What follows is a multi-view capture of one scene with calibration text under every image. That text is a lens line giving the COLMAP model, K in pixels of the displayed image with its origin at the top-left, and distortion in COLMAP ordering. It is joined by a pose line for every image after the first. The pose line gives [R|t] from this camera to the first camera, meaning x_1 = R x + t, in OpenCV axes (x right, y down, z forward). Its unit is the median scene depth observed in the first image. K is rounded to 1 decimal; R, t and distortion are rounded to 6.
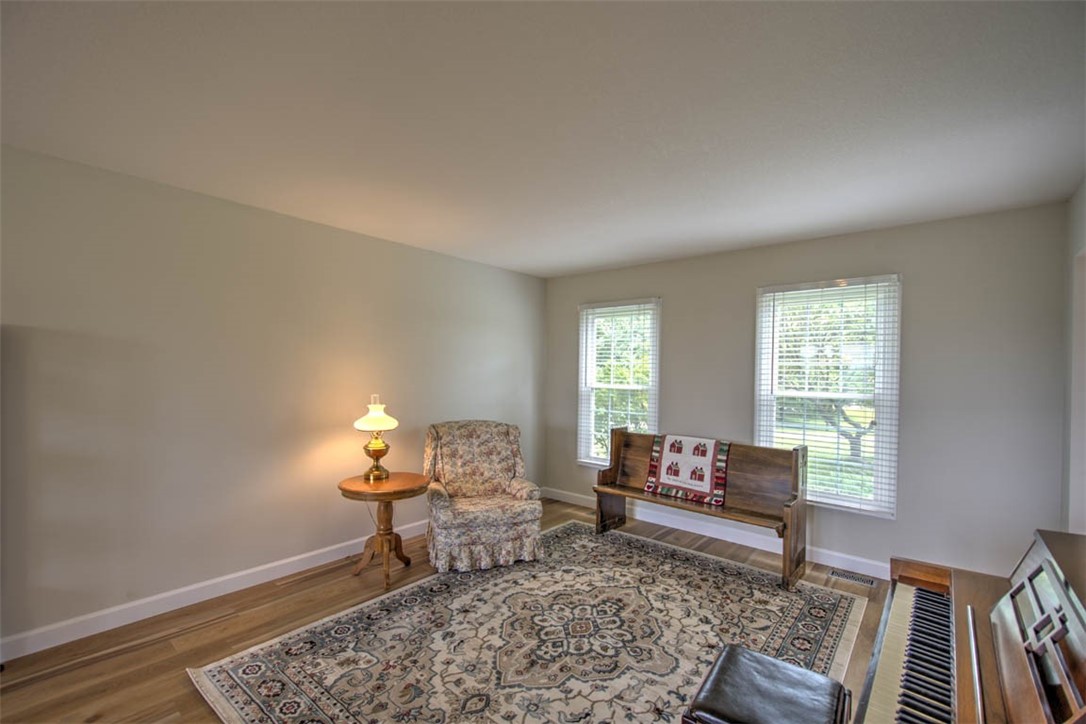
lens RADIAL K [[460.6, 0, 535.6], [0, 460.6, 372.4], [0, 0, 1]] dist [0.001499, -0.000636]
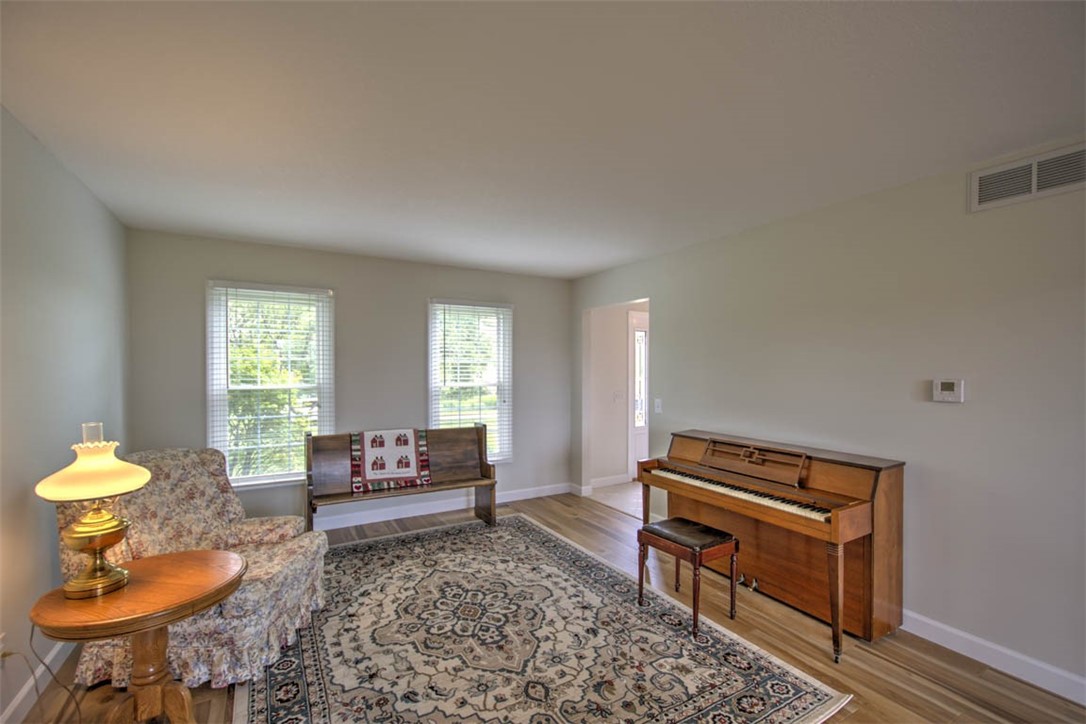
lens RADIAL K [[460.6, 0, 540.6], [0, 460.6, 367.5], [0, 0, 1]] dist [0.001499, -0.000636]
pose [[0.324576, -0.008857, 0.945818, -0.658092], [0.000115, 0.999957, 0.009324, -0.016382], [-0.945860, -0.002918, 0.324563, 0.385894]]
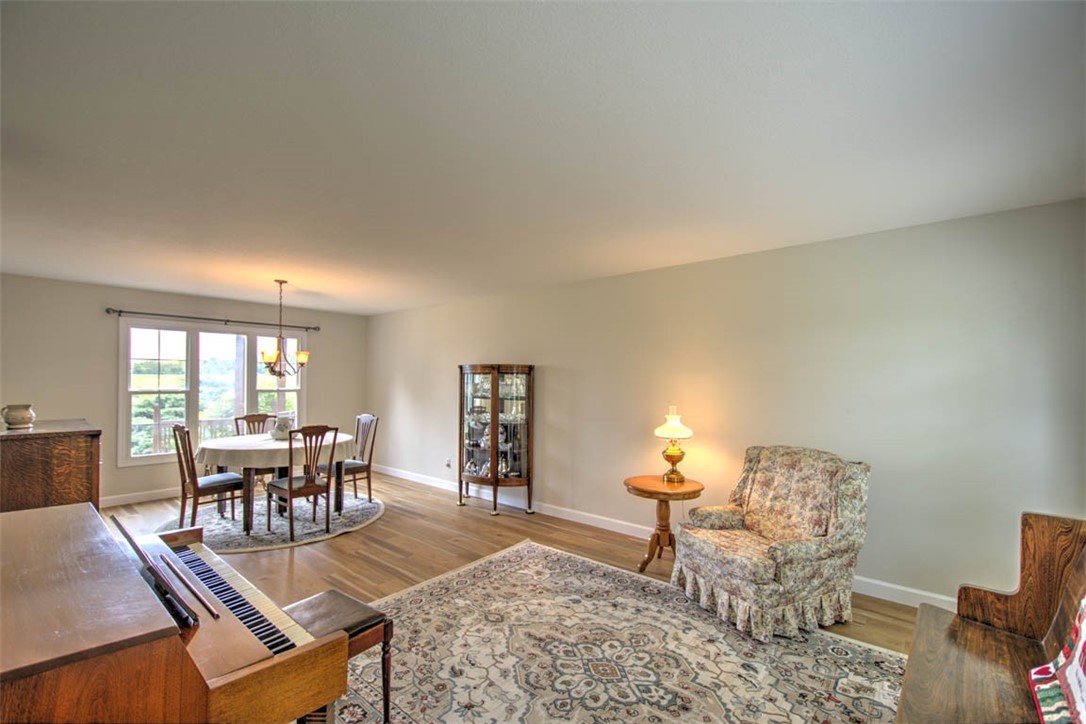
lens RADIAL K [[460.6, 0, 543.3], [0, 460.6, 370.1], [0, 0, 1]] dist [0.001499, -0.000636]
pose [[0.006601, -0.037263, -0.999284, 0.785611], [-0.002662, 0.999301, -0.037281, 0.002471], [0.999975, 0.002907, 0.006497, 0.674090]]
